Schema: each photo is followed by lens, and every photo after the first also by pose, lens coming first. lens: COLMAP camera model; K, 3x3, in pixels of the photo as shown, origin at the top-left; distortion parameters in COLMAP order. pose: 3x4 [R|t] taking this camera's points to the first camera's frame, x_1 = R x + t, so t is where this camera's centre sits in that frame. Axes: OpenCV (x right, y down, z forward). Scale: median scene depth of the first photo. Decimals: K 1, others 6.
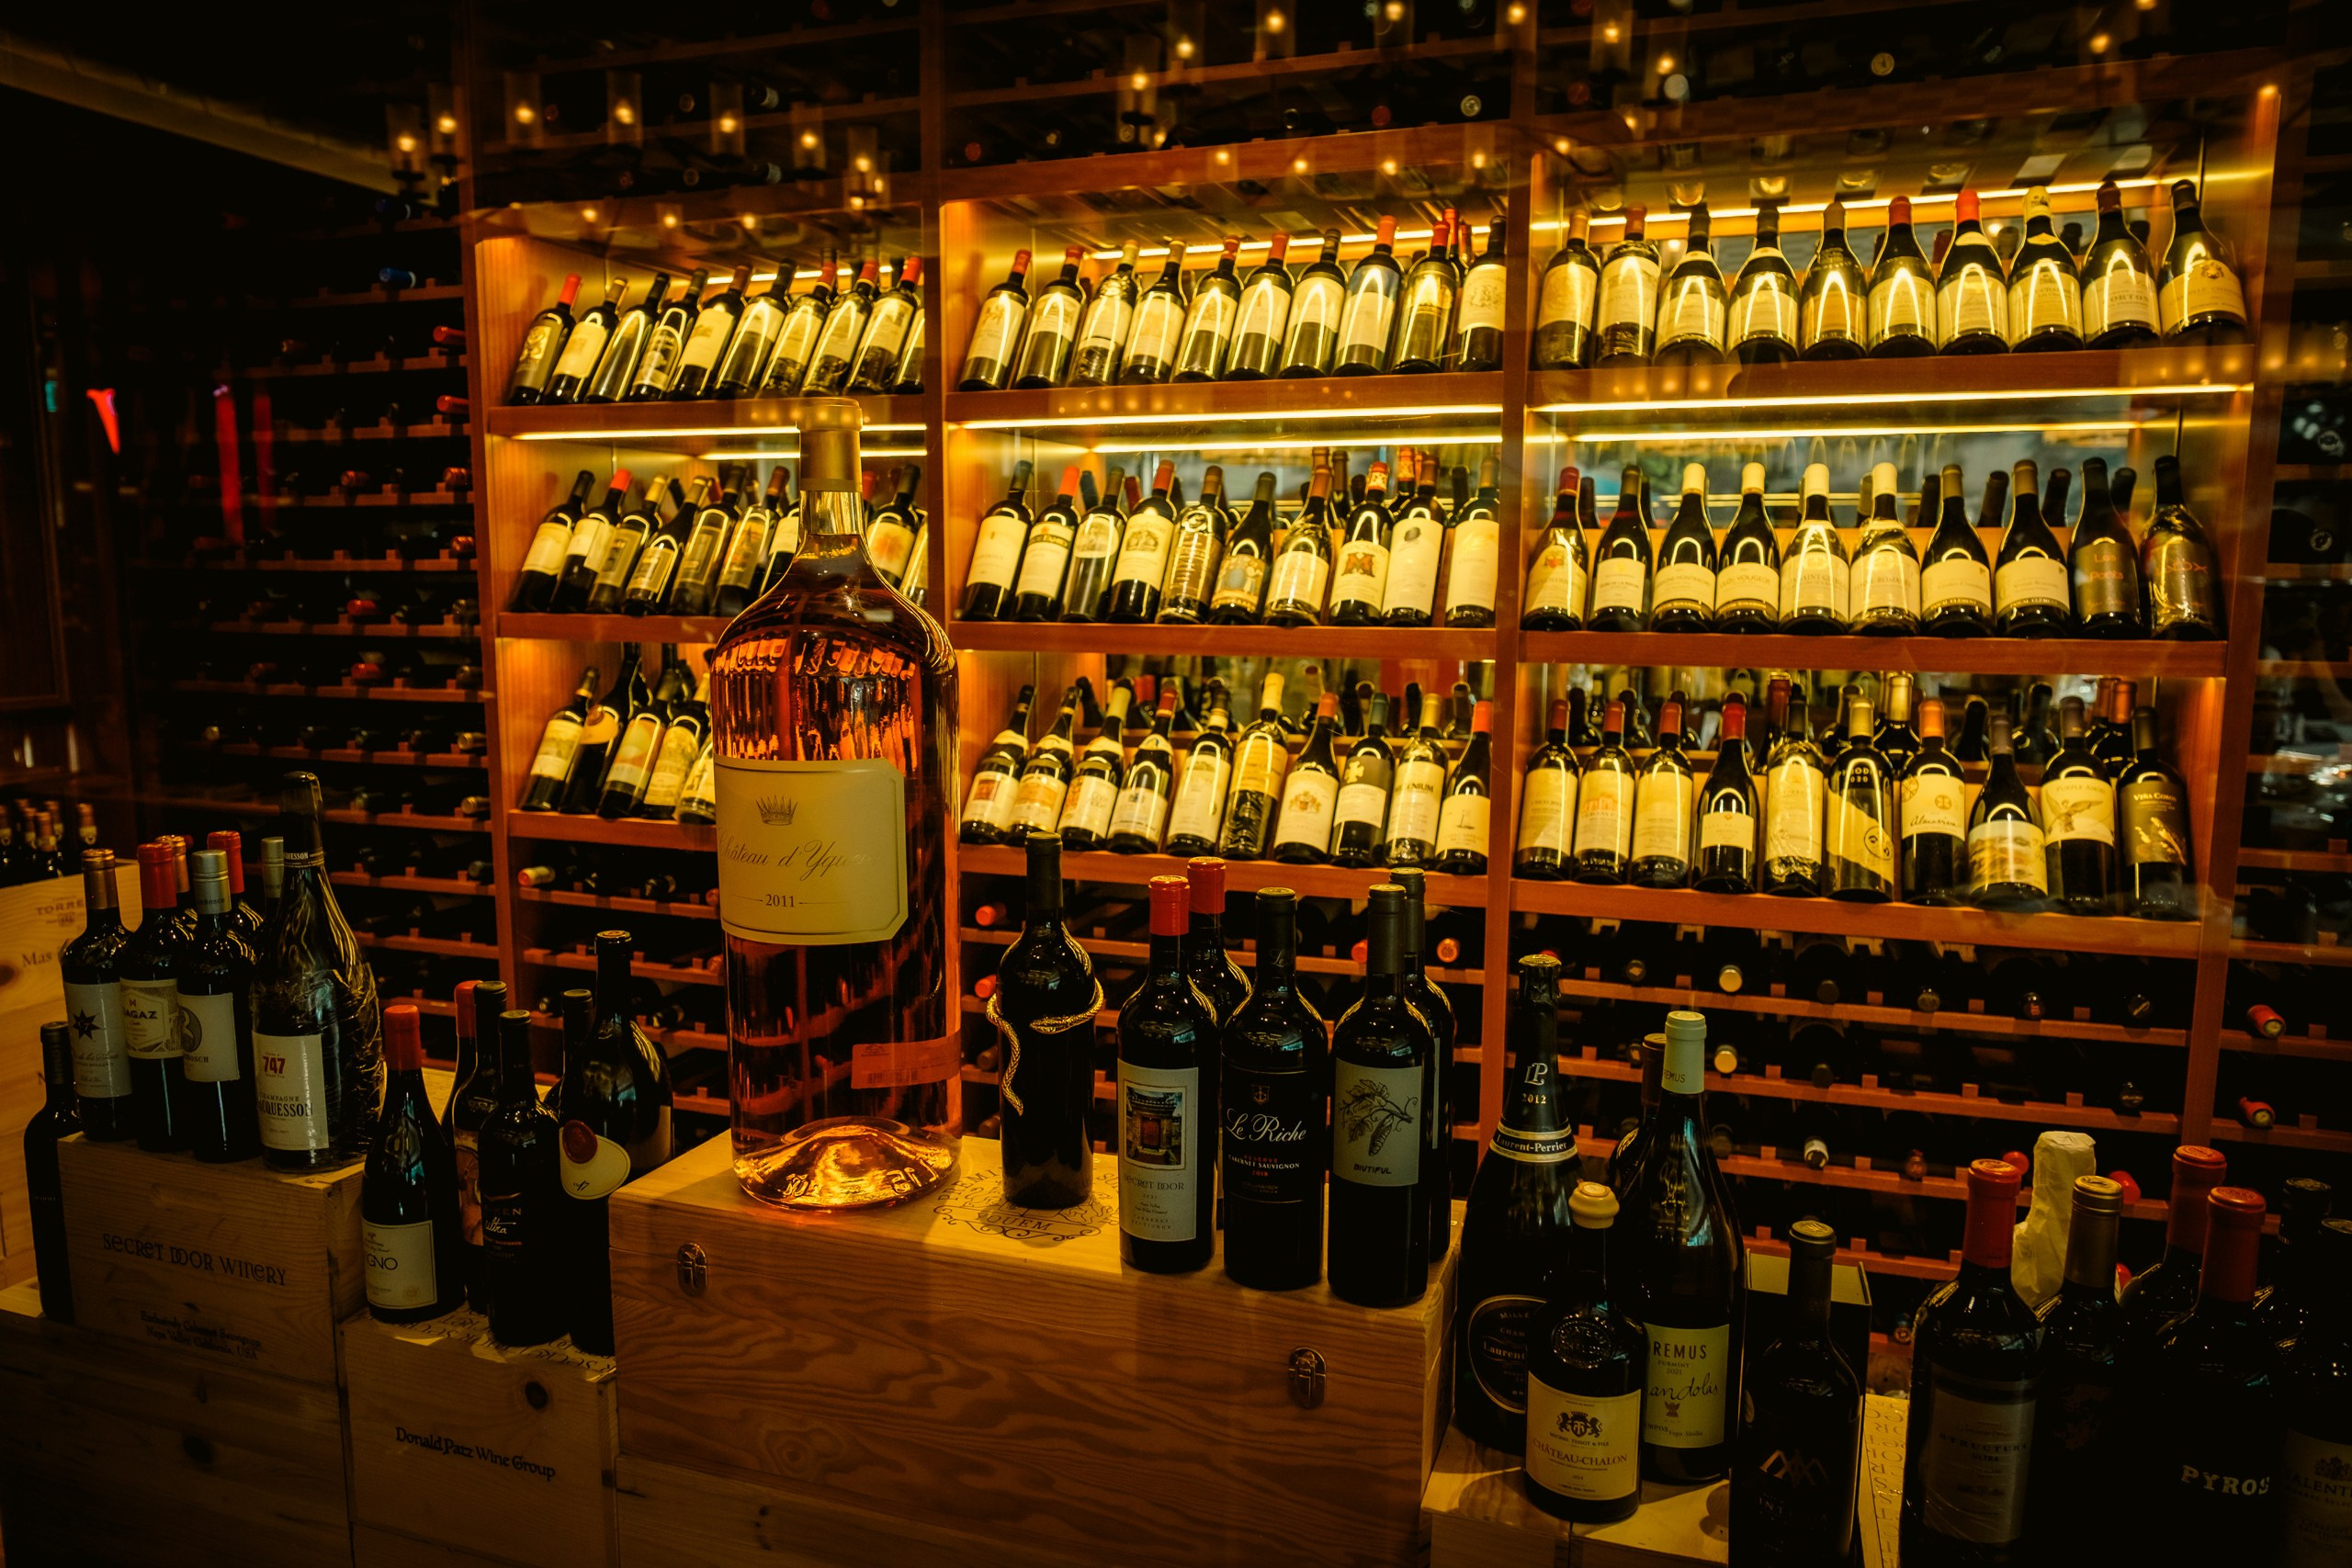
lens RADIAL K [[1621.0, 0, 1176.0], [0, 1621.0, 784.0], [0, 0, 1]] dist [0.006719, 0.001858]
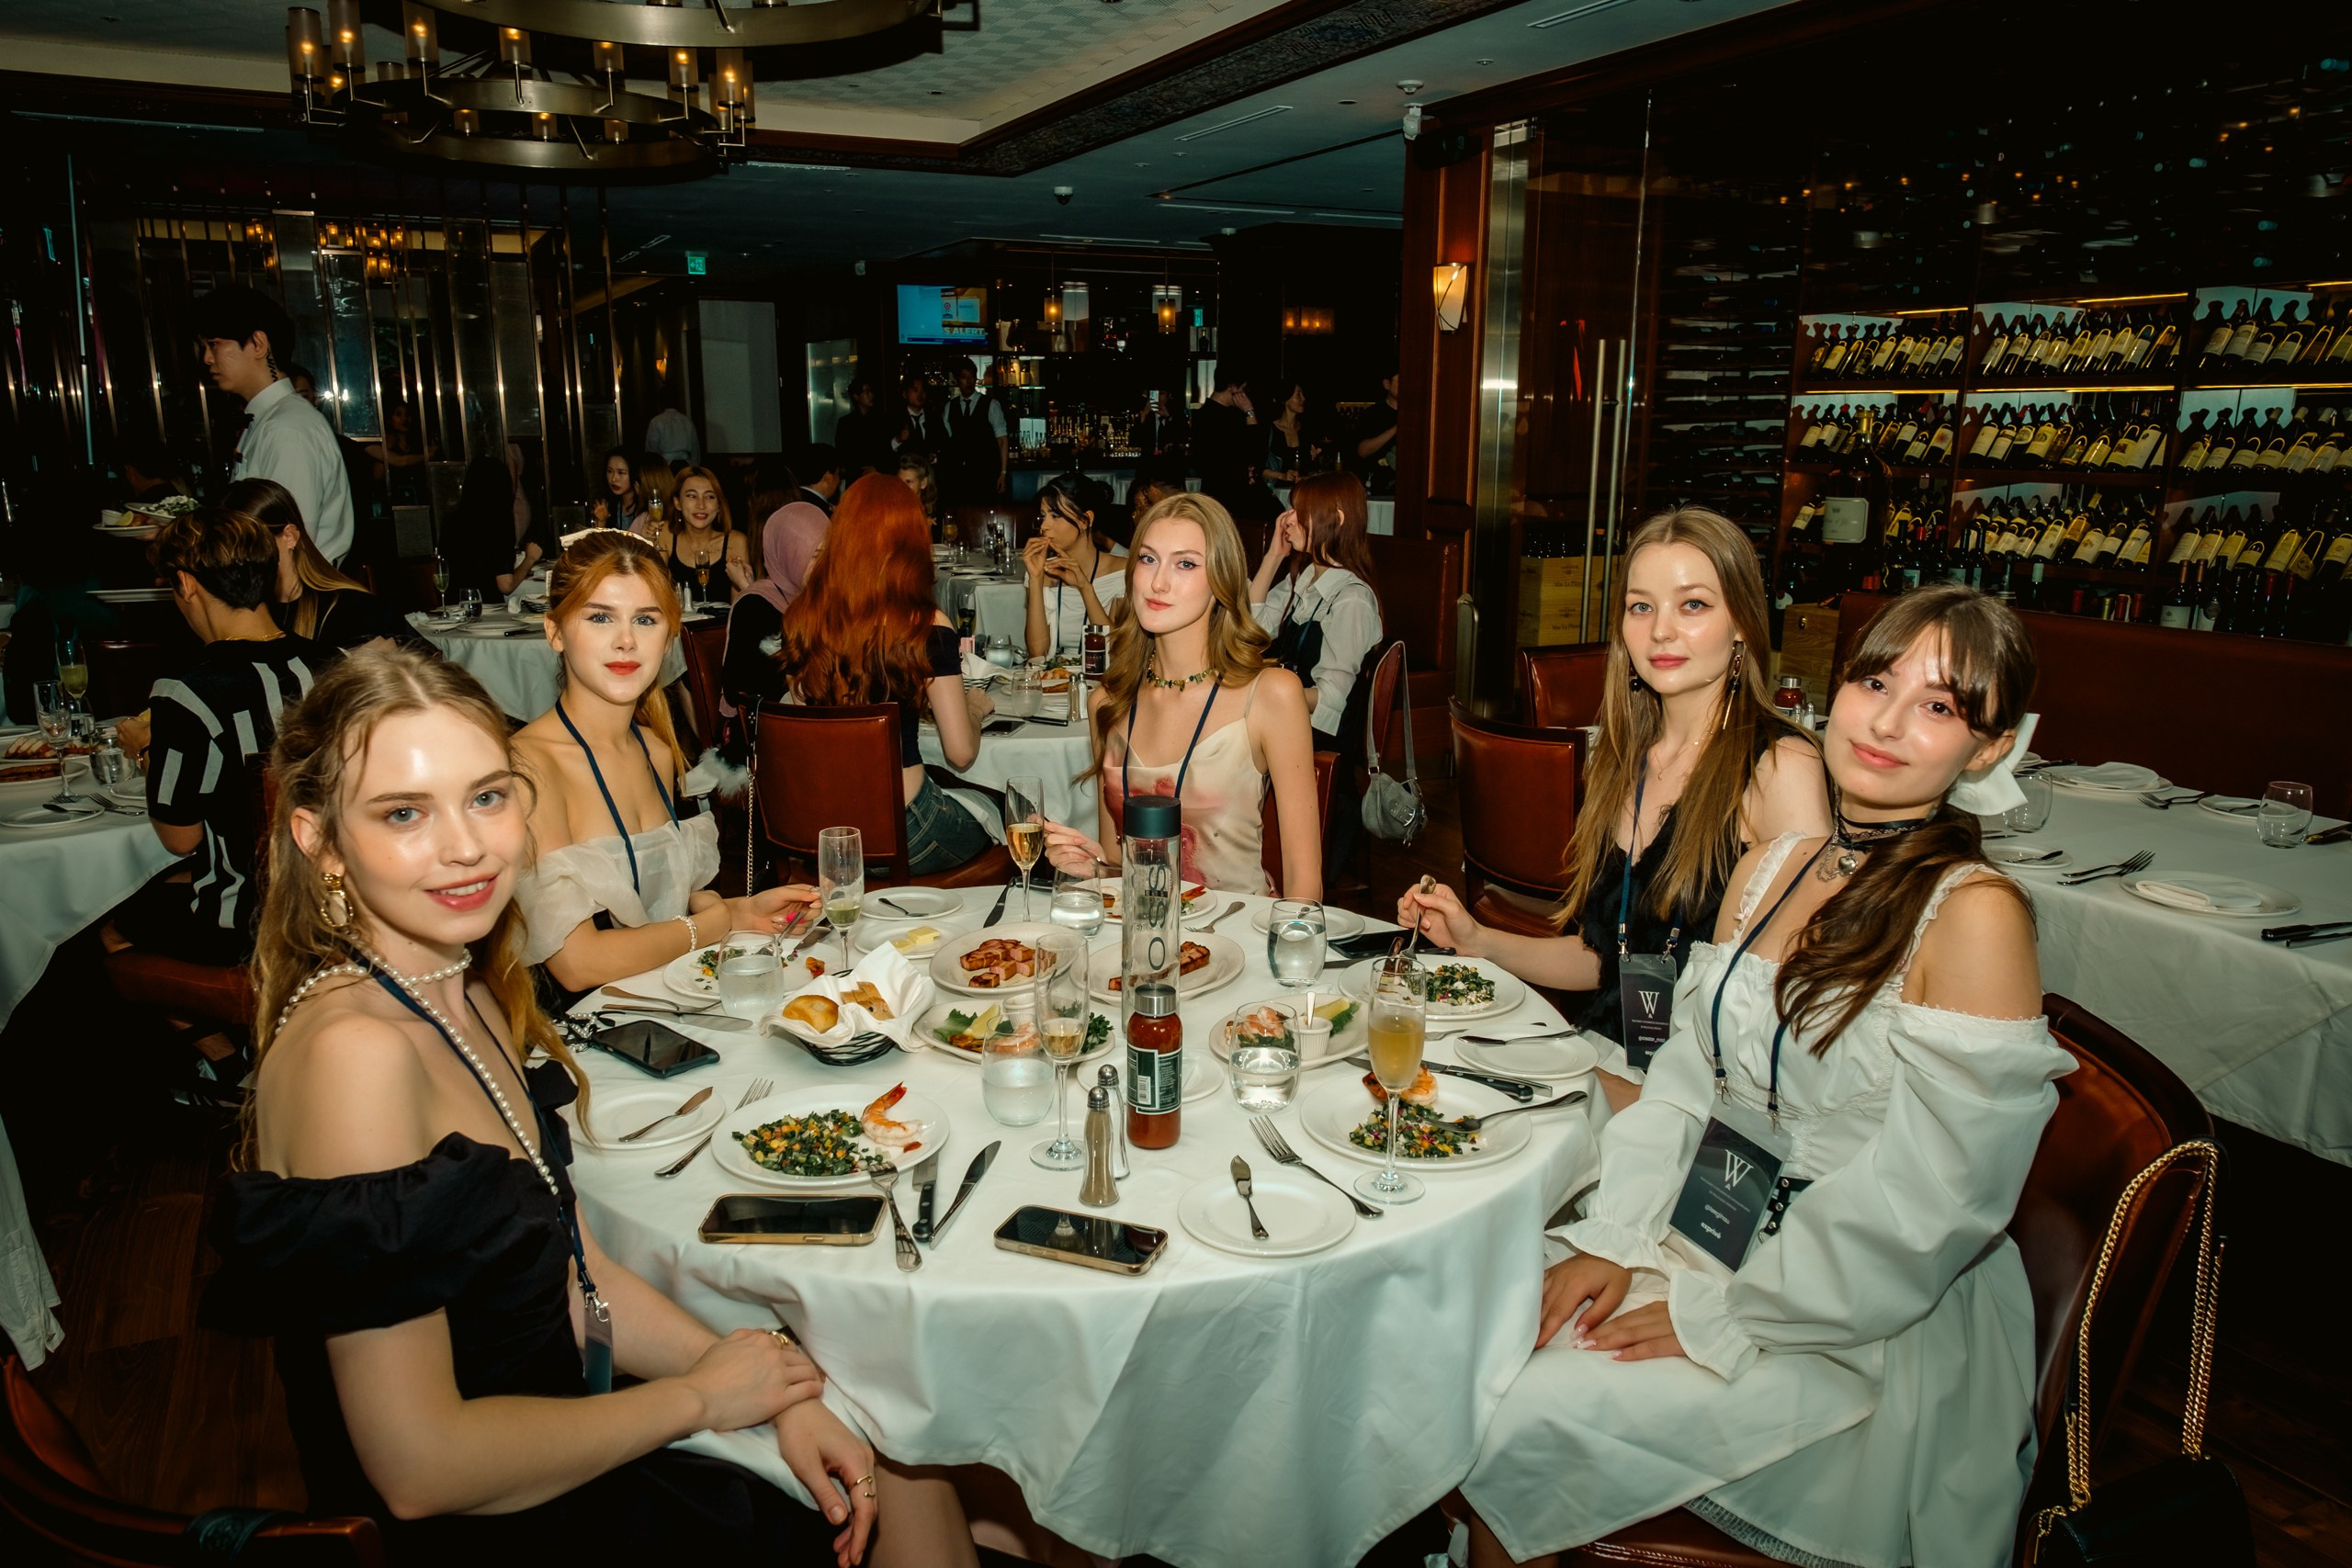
lens RADIAL K [[1621.0, 0, 1176.0], [0, 1621.0, 784.0], [0, 0, 1]] dist [0.006719, 0.001858]
pose [[0.719151, 0.154319, -0.677501, 0.797492], [-0.094898, 0.987703, 0.124243, 0.193479], [0.688343, -0.025056, 0.724952, -1.743968]]
